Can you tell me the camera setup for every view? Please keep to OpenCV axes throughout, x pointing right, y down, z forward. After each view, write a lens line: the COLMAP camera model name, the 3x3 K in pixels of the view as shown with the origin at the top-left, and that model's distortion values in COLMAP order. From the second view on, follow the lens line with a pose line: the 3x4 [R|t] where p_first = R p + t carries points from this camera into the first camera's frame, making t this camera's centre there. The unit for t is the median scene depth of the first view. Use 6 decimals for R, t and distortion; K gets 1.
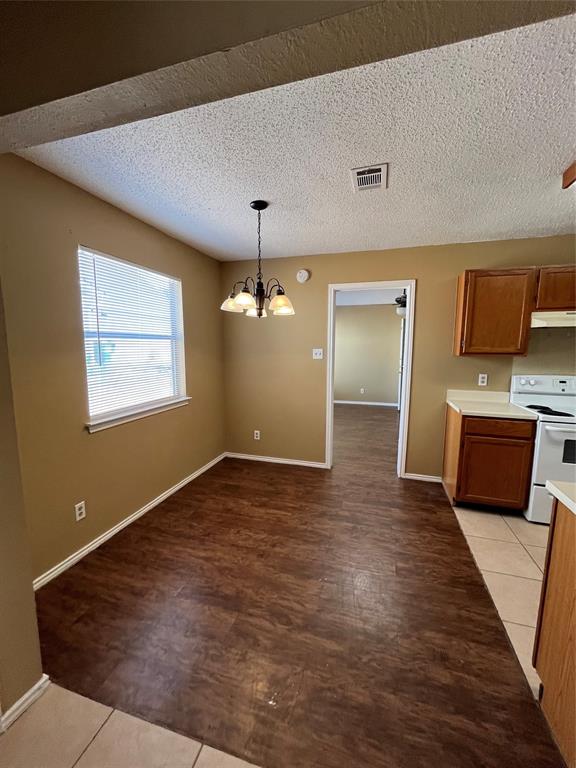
lens RADIAL K [[311.7, 0, 286.6], [0, 311.7, 384.1], [0, 0, 1]] dist [-0.001095, -0.000470]
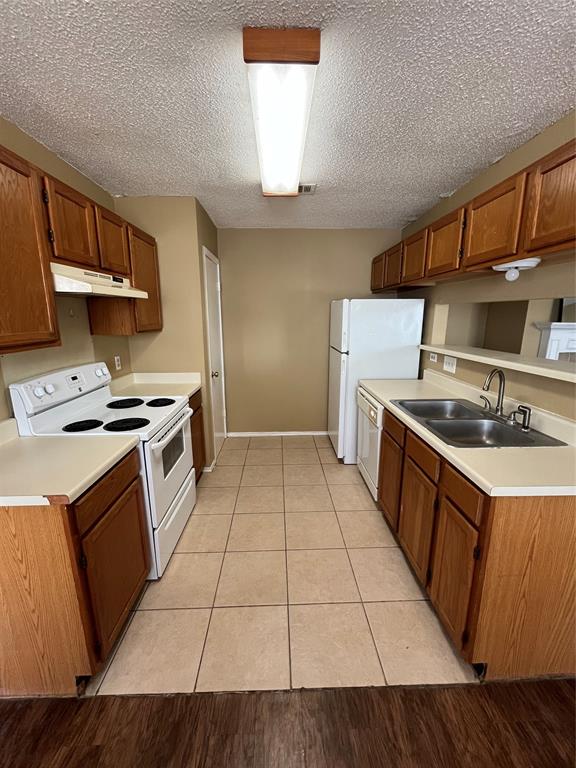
lens RADIAL K [[311.7, 0, 289.2], [0, 311.7, 381.6], [0, 0, 1]] dist [-0.001095, -0.000470]
pose [[-0.322617, -0.205617, 0.923926, 0.117420], [0.110874, 0.961191, 0.252625, -0.117745], [-0.940013, 0.183941, -0.287298, 0.762546]]
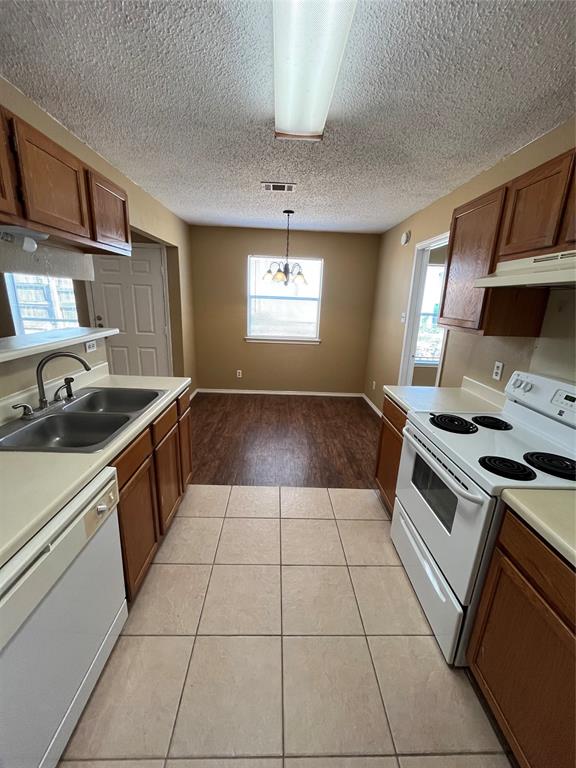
lens RADIAL K [[311.7, 0, 288.4], [0, 311.7, 384.4], [0, 0, 1]] dist [-0.001095, -0.000470]
pose [[0.318074, 0.260507, -0.911573, 1.200144], [-0.154063, 0.962930, 0.221427, -0.069472], [0.935464, 0.070009, 0.346418, 0.398576]]
